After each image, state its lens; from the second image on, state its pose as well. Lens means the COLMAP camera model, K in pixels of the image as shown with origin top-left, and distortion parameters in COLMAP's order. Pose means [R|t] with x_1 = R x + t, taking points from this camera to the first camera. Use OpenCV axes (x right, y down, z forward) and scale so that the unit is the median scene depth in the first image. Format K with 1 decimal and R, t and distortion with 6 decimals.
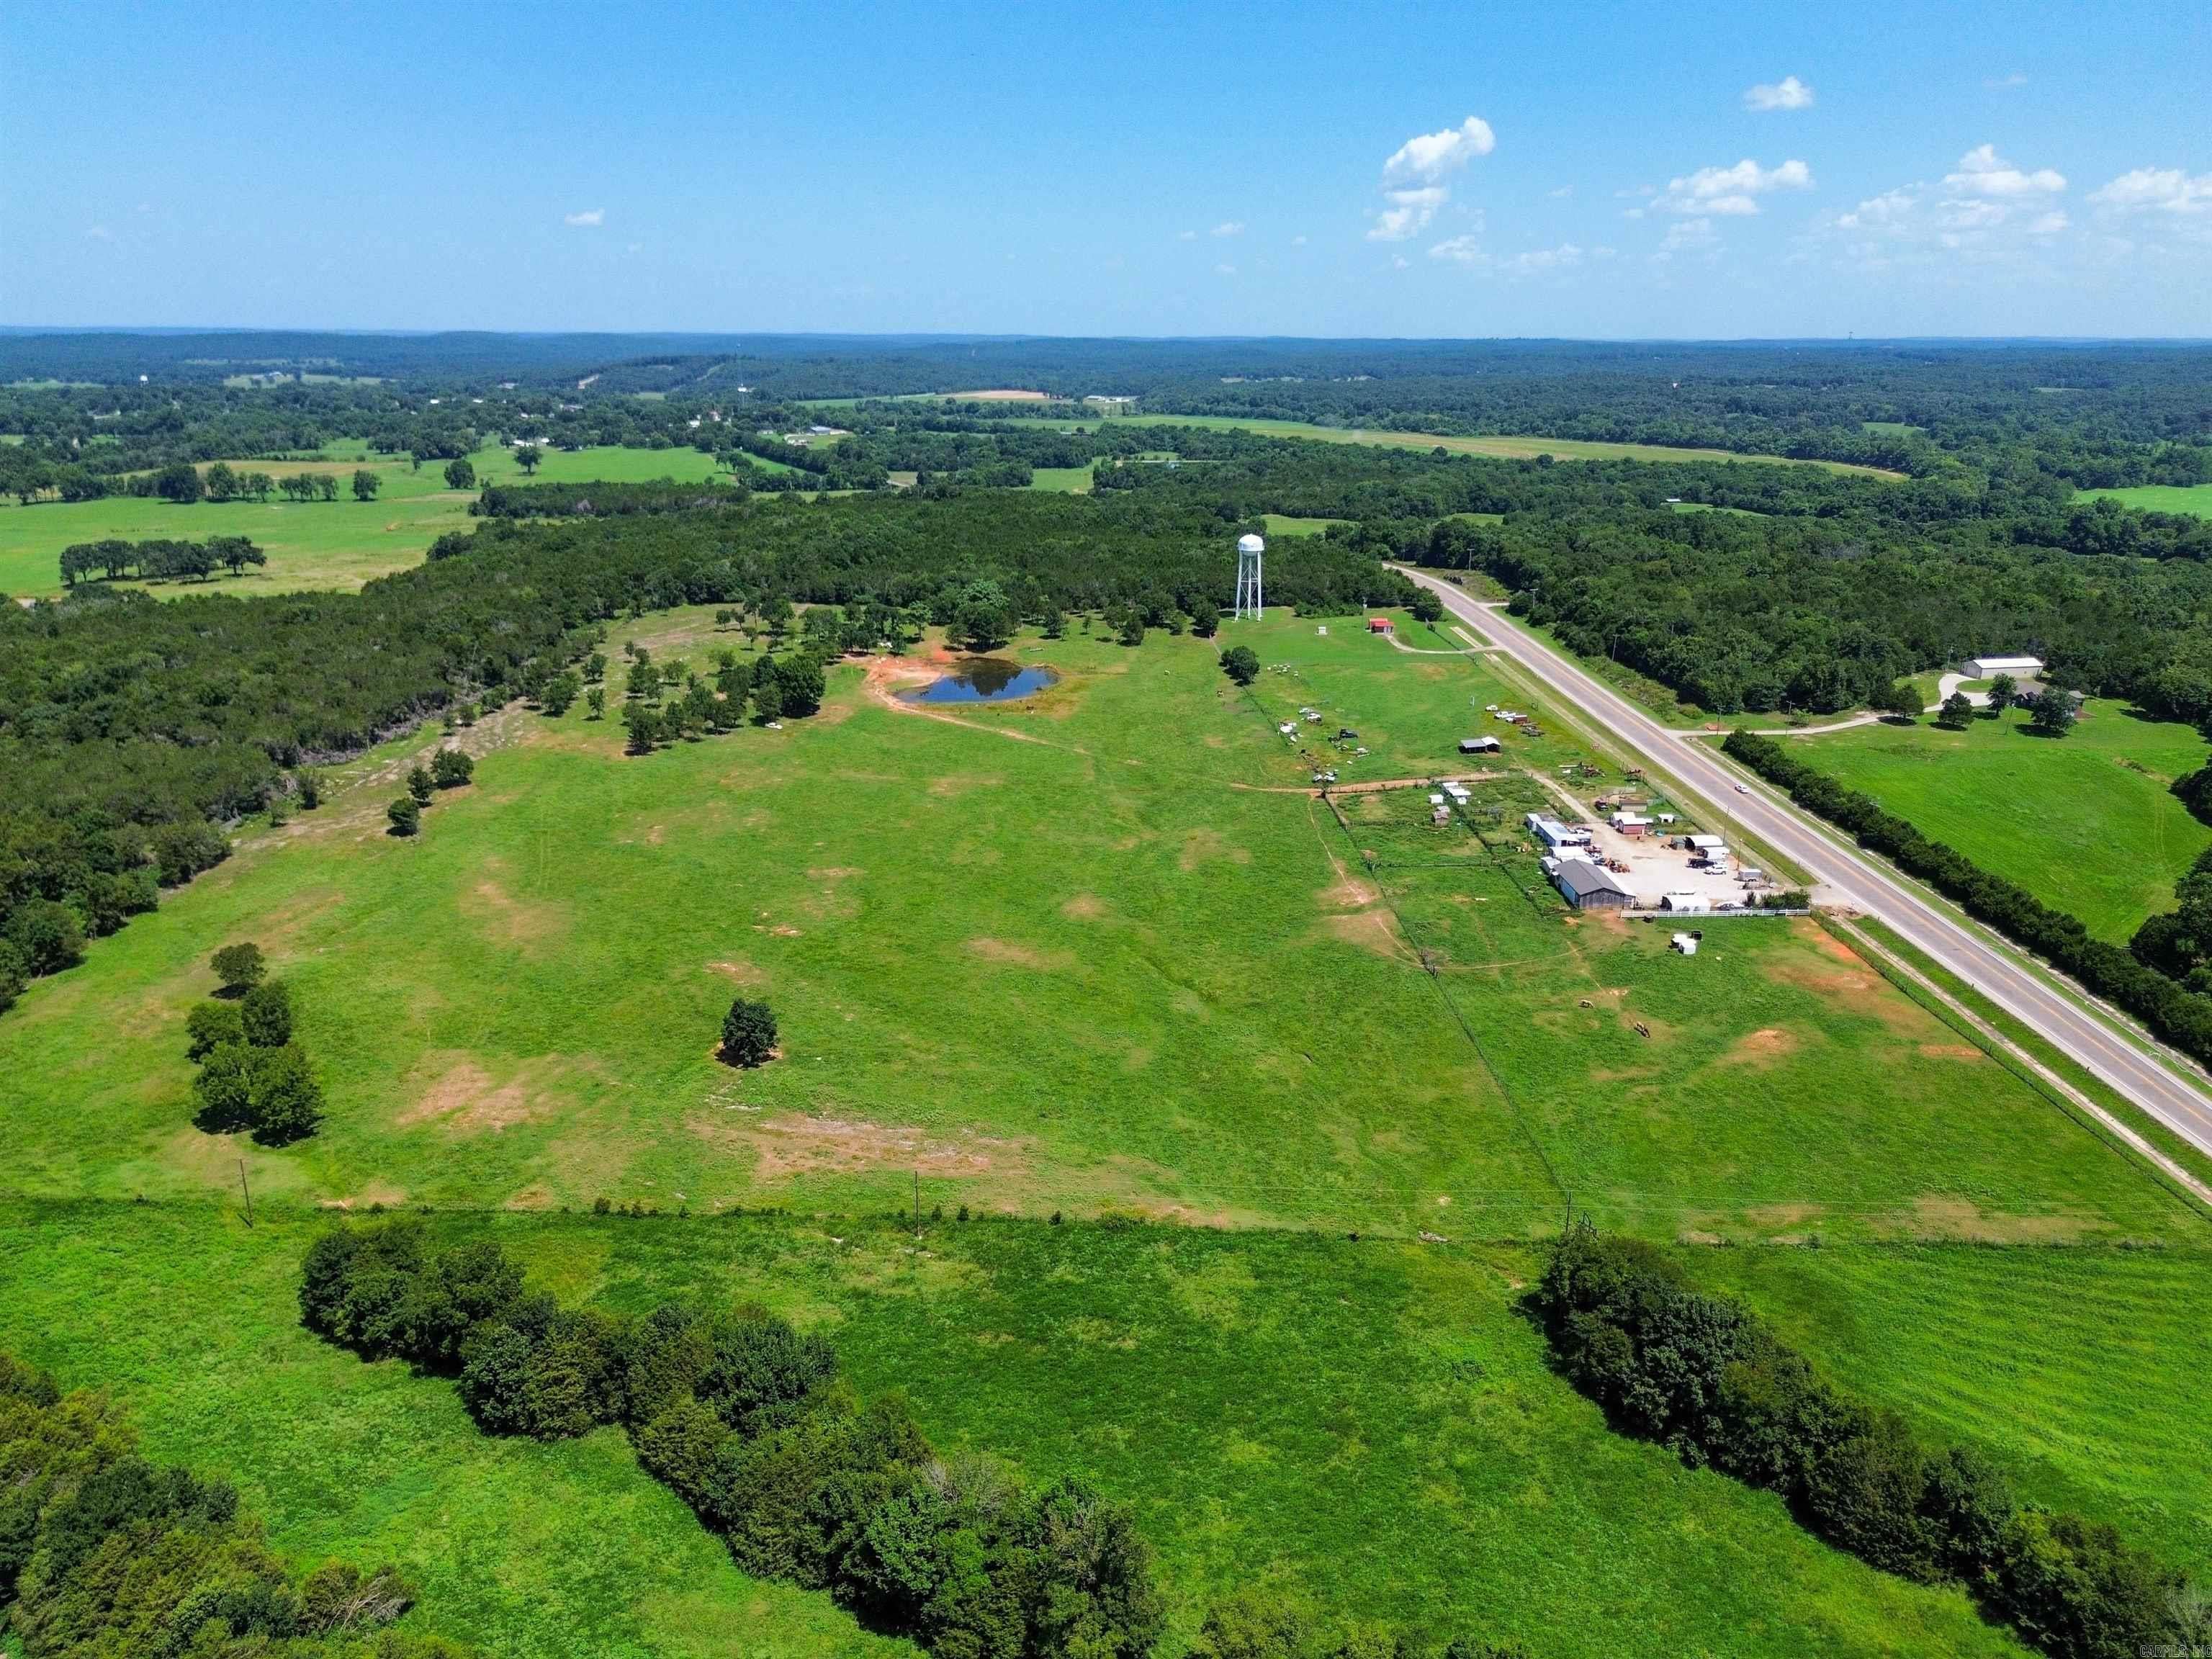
lens RADIAL K [[1612.9, 0, 999.0], [0, 1612.9, 832.2], [0, 0, 1]] dist [0.116510, -0.198078]
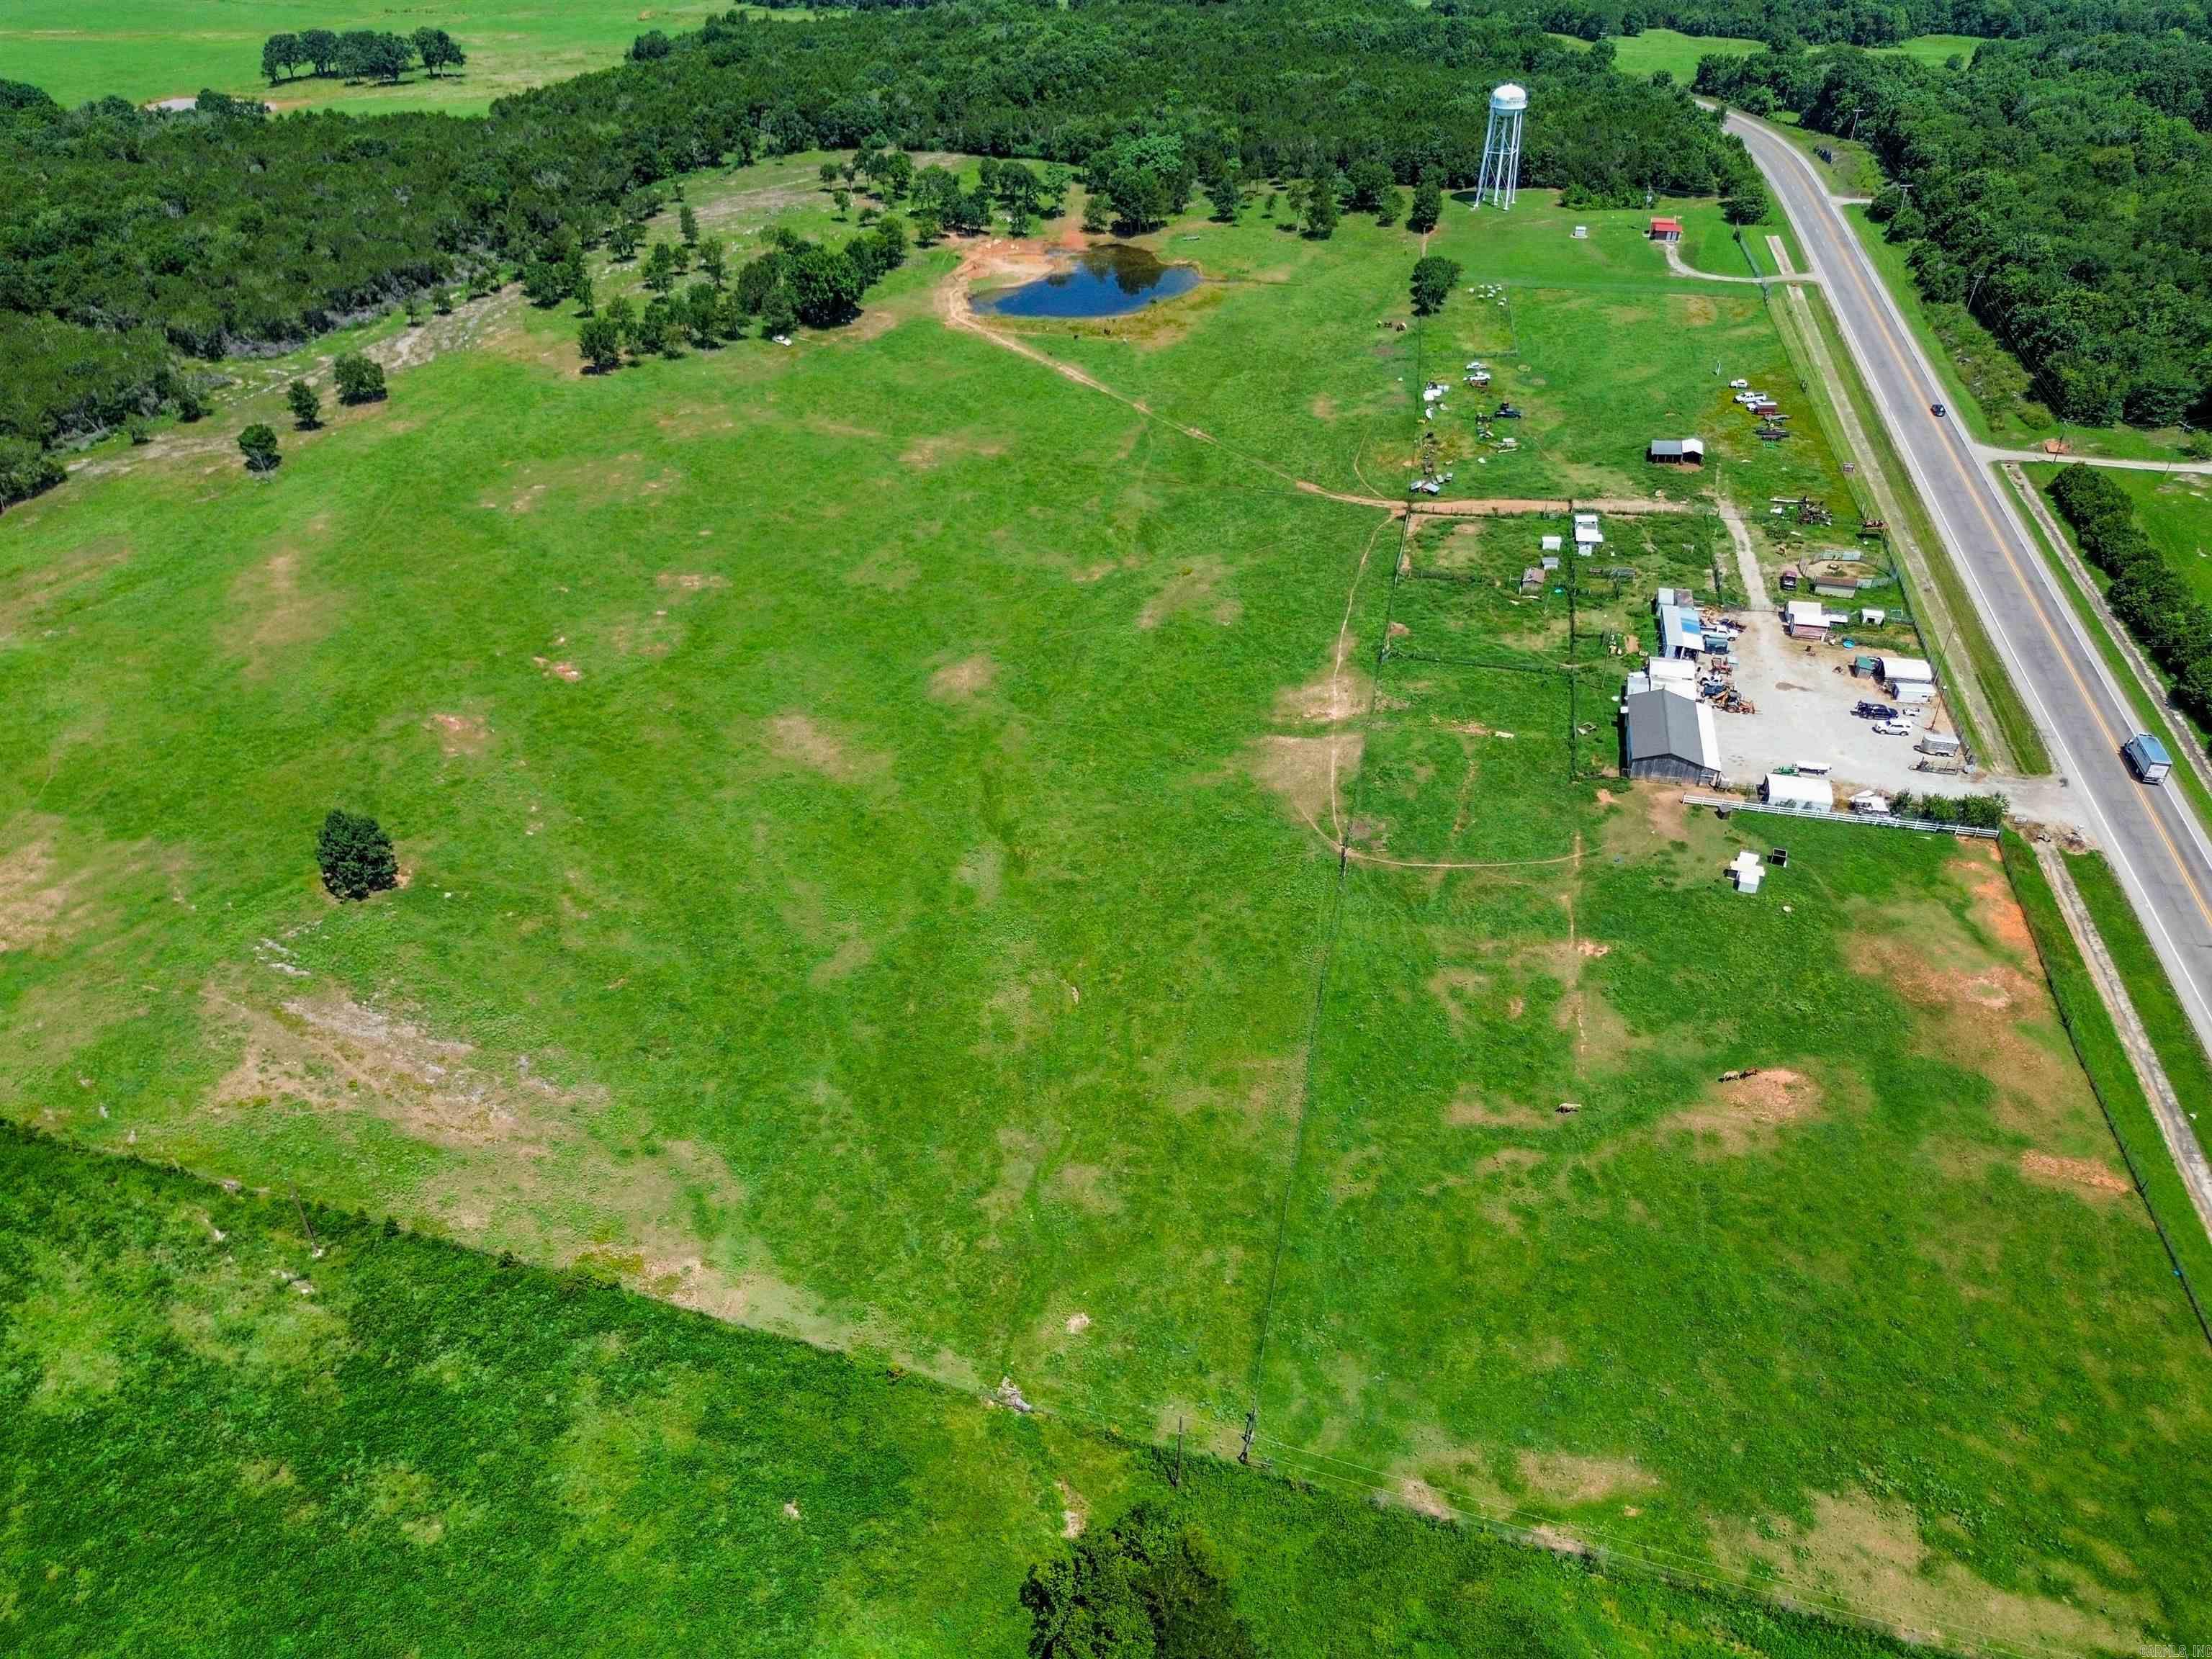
lens RADIAL K [[1539.2, 0, 1062.4], [0, 1539.2, 824.5], [0, 0, 1]] dist [0.052067, -0.045650]
pose [[0.965770, 0.142479, -0.216765, 0.218681], [-0.070799, 0.948701, 0.308146, -0.093269], [0.249550, -0.282252, 0.926315, 0.276715]]
